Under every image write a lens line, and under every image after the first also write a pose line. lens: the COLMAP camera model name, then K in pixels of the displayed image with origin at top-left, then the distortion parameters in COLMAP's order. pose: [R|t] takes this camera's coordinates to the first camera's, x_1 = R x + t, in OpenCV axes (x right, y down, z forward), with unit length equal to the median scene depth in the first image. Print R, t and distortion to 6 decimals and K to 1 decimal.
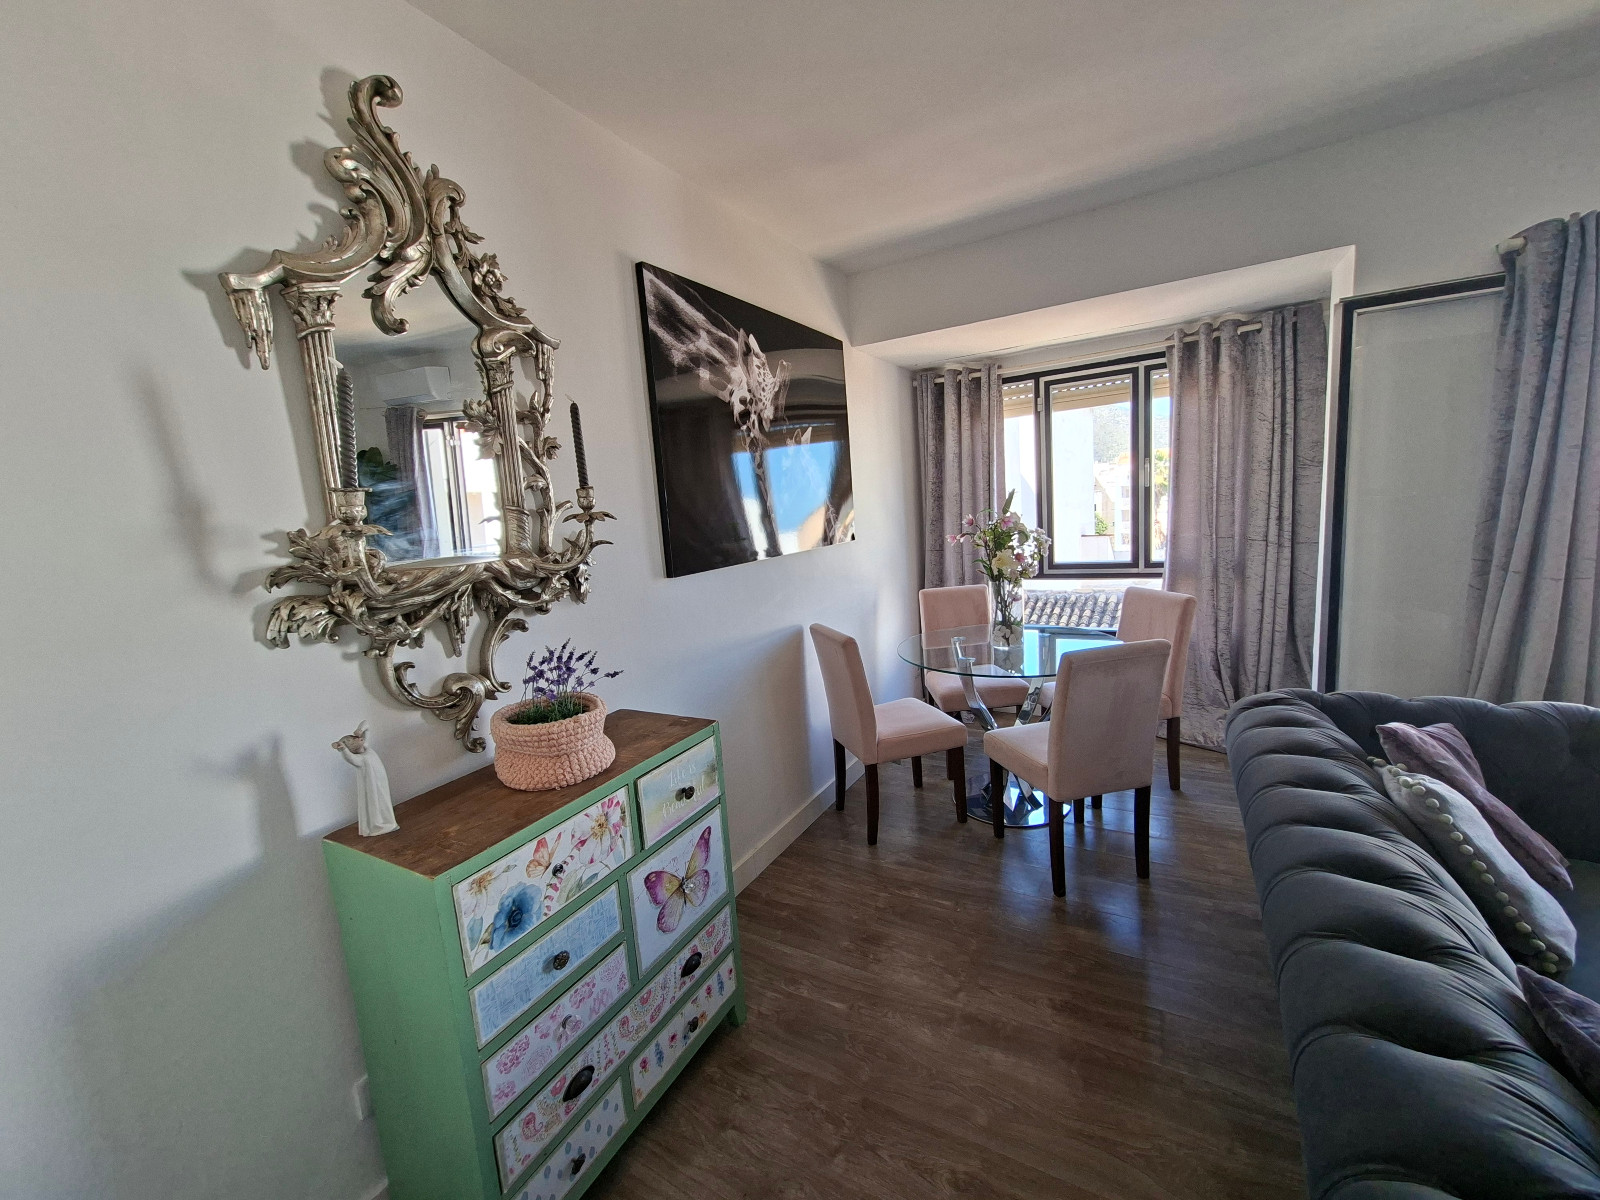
lens RADIAL K [[628.8, 0, 824.8], [0, 628.8, 589.0], [0, 0, 1]] dist [-0.008061, 0.002956]
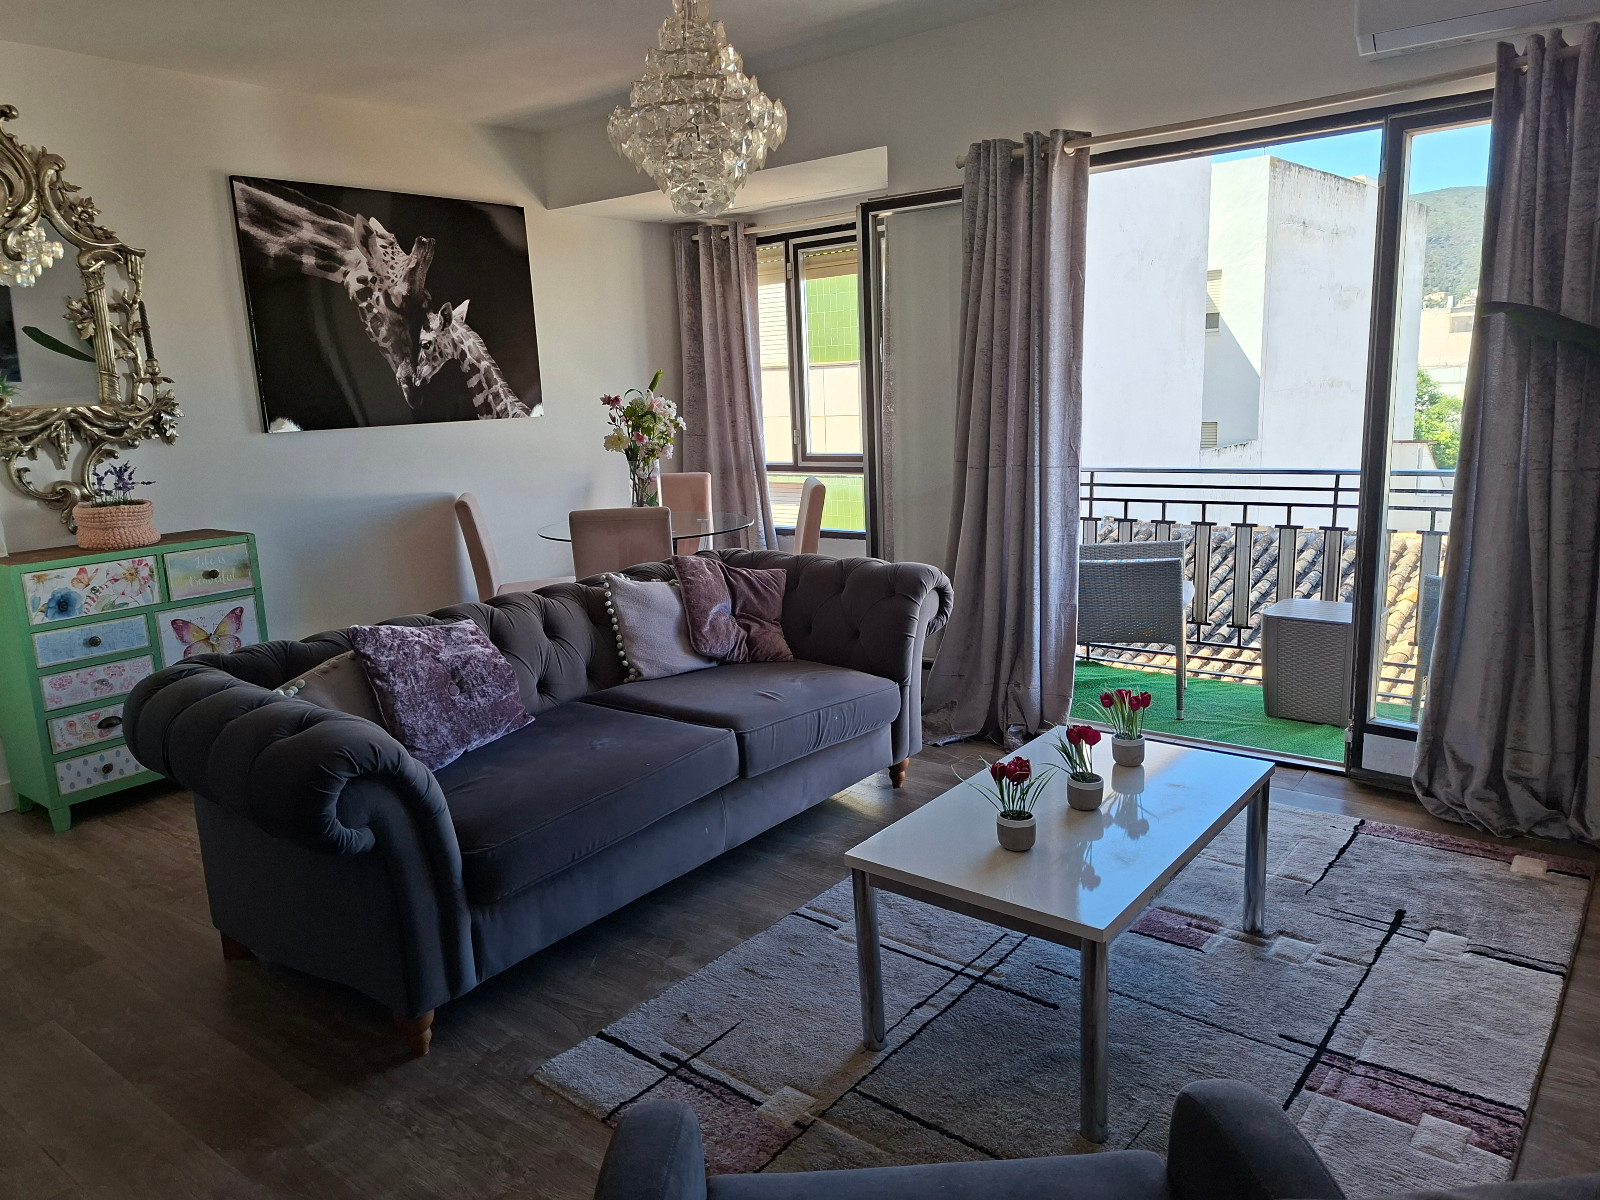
lens RADIAL K [[1097.7, 0, 809.6], [0, 1097.7, 594.6], [0, 0, 1]] dist [0.065992, -0.057786]
pose [[0.986809, 0.065039, -0.148248, 1.496429], [-0.054713, 0.995852, 0.072701, 0.104725], [0.152361, -0.063631, 0.986274, -1.306829]]
